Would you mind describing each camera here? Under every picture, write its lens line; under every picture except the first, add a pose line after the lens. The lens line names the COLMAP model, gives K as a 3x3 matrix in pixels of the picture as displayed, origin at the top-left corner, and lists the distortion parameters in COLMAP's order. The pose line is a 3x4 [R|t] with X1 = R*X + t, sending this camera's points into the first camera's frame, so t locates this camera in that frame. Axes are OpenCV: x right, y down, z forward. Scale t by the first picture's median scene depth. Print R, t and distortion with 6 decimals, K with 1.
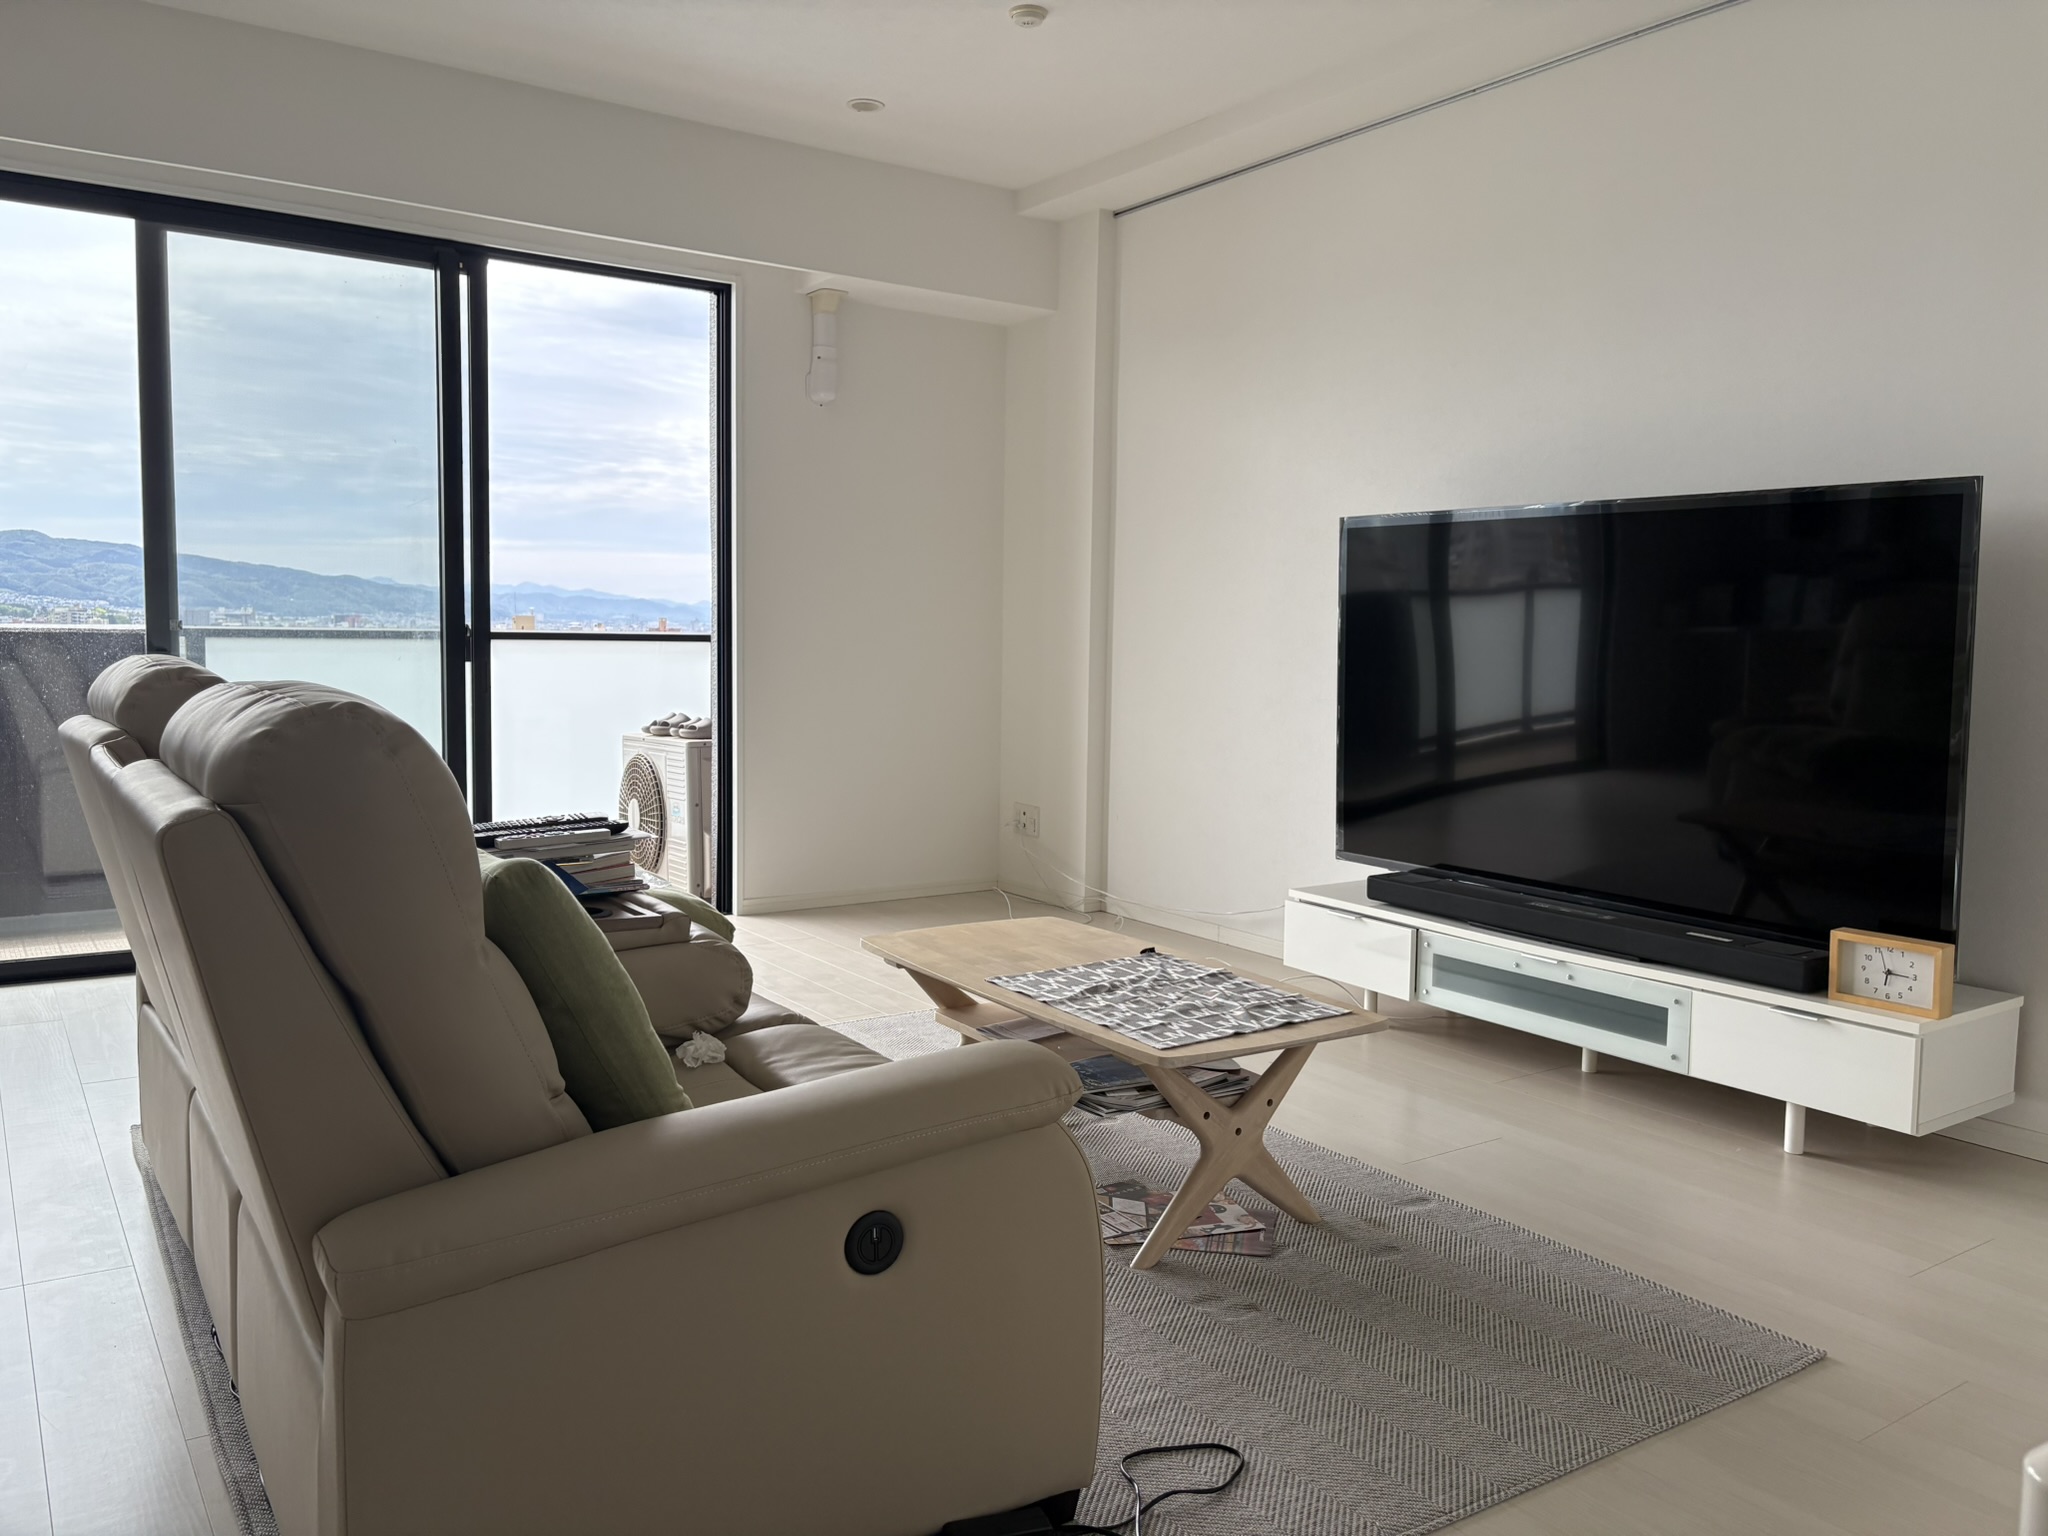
lens RADIAL K [[1550.8, 0, 1018.8], [0, 1550.8, 754.7], [0, 0, 1]] dist [0.029577, -0.003843]
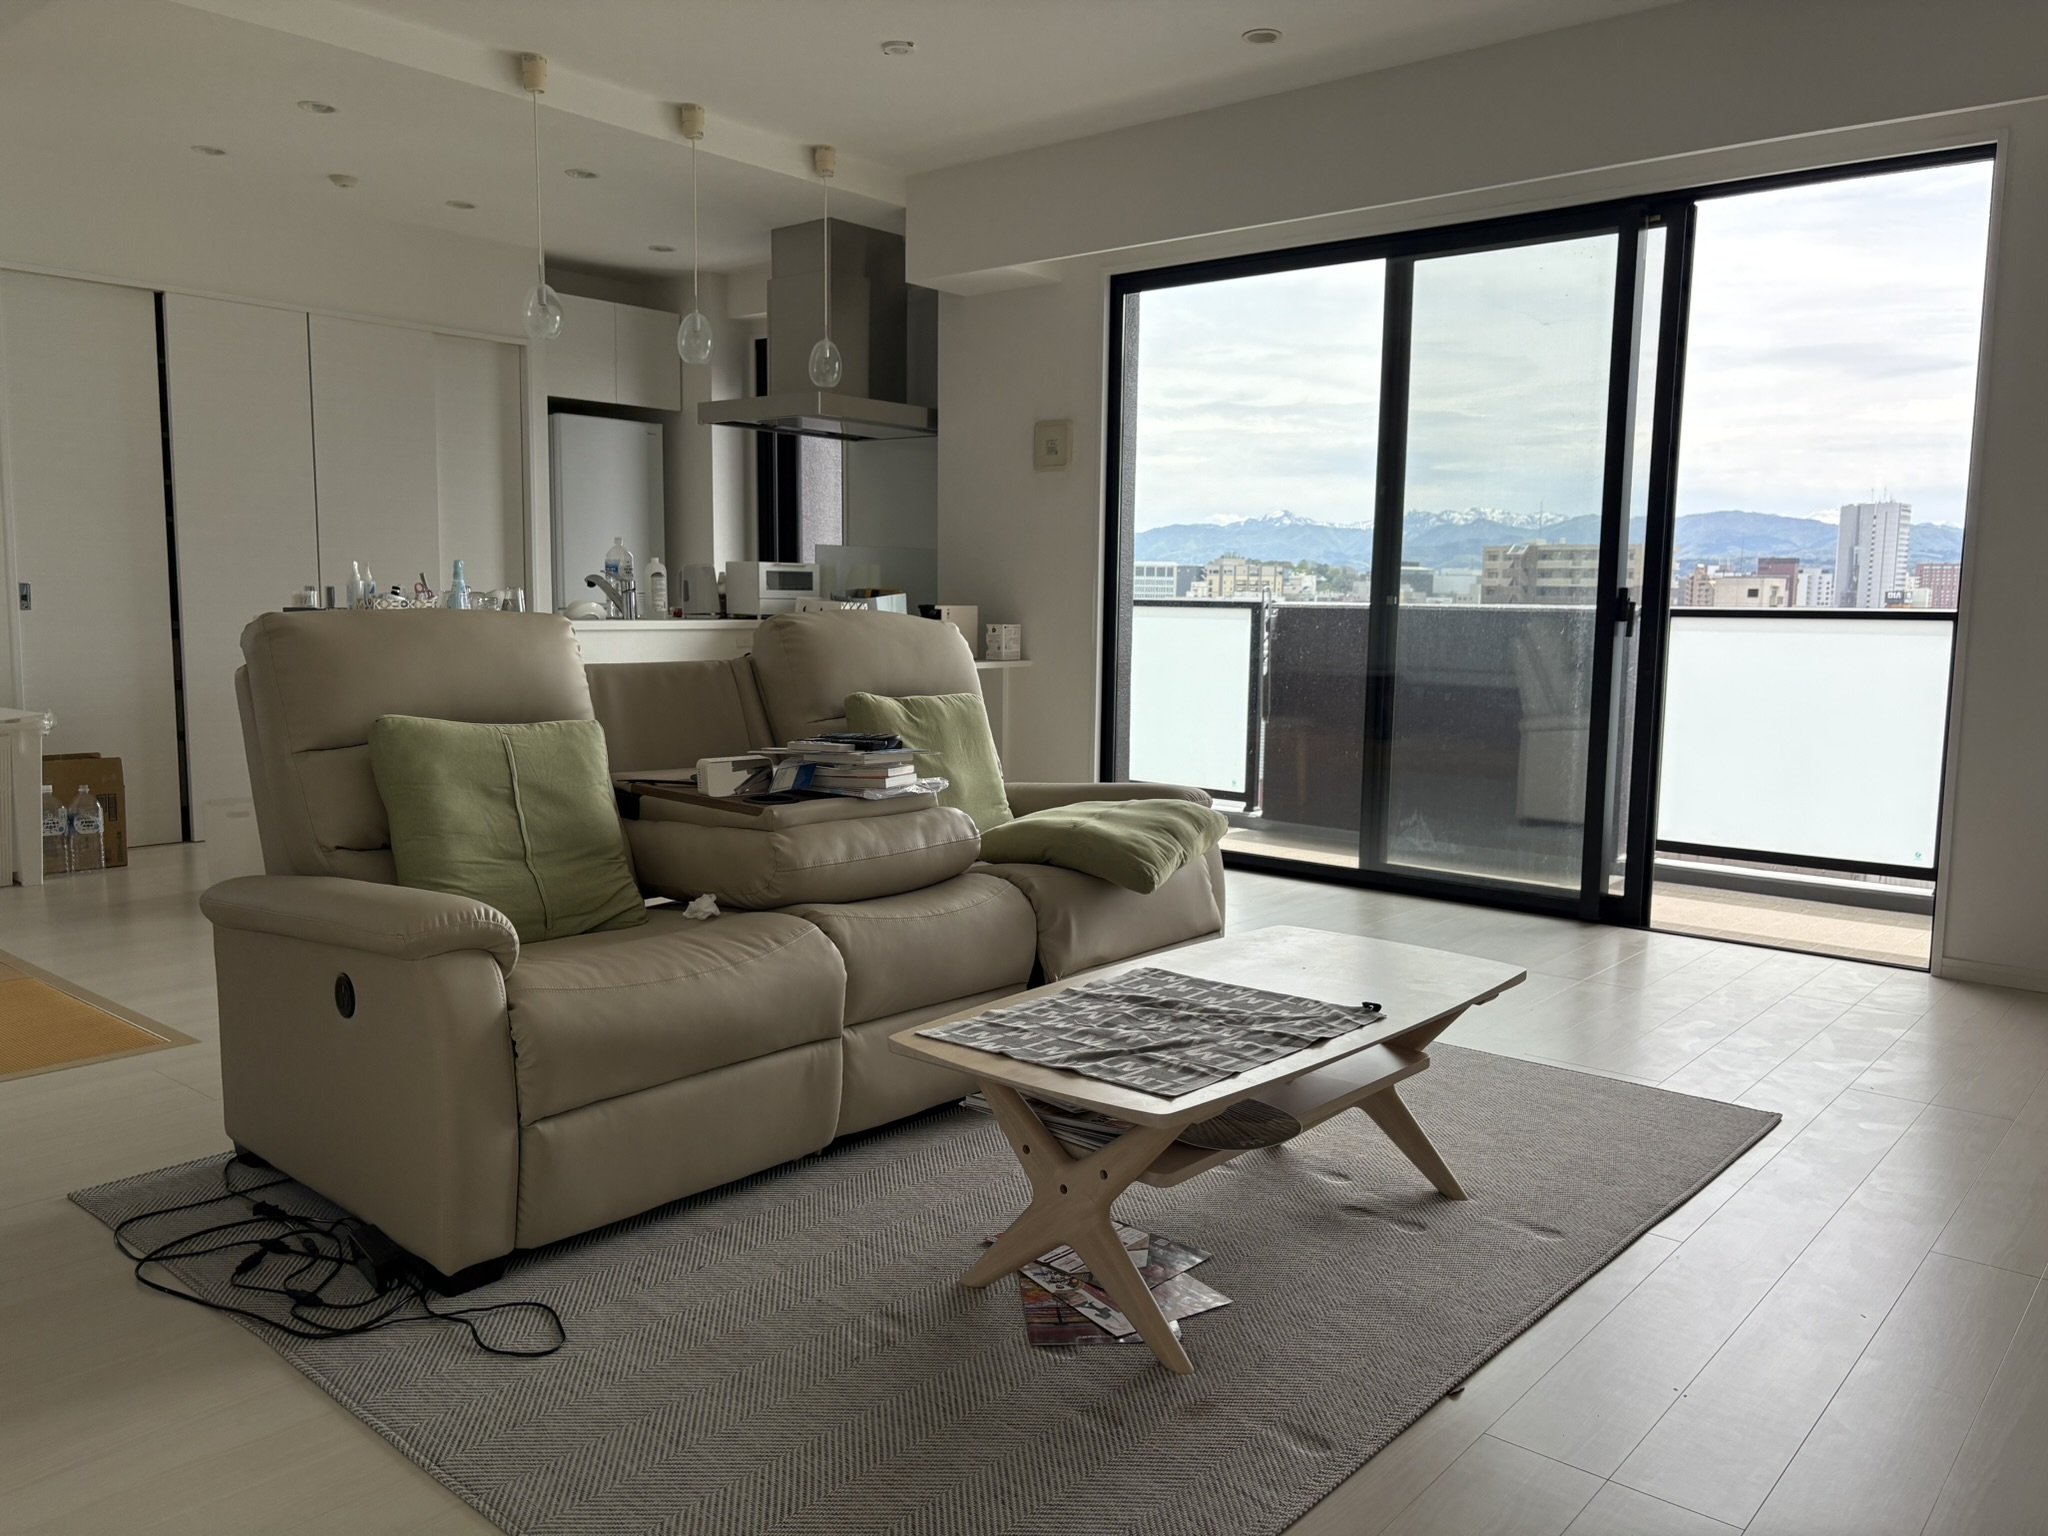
lens RADIAL K [[1550.8, 0, 1024.7], [0, 1550.8, 772.4], [0, 0, 1]] dist [0.029577, -0.003843]
pose [[0.273492, 0.101211, -0.956535, 0.485766], [-0.091342, 0.992687, 0.078920, -0.021426], [0.957528, 0.065788, 0.280737, 0.397180]]
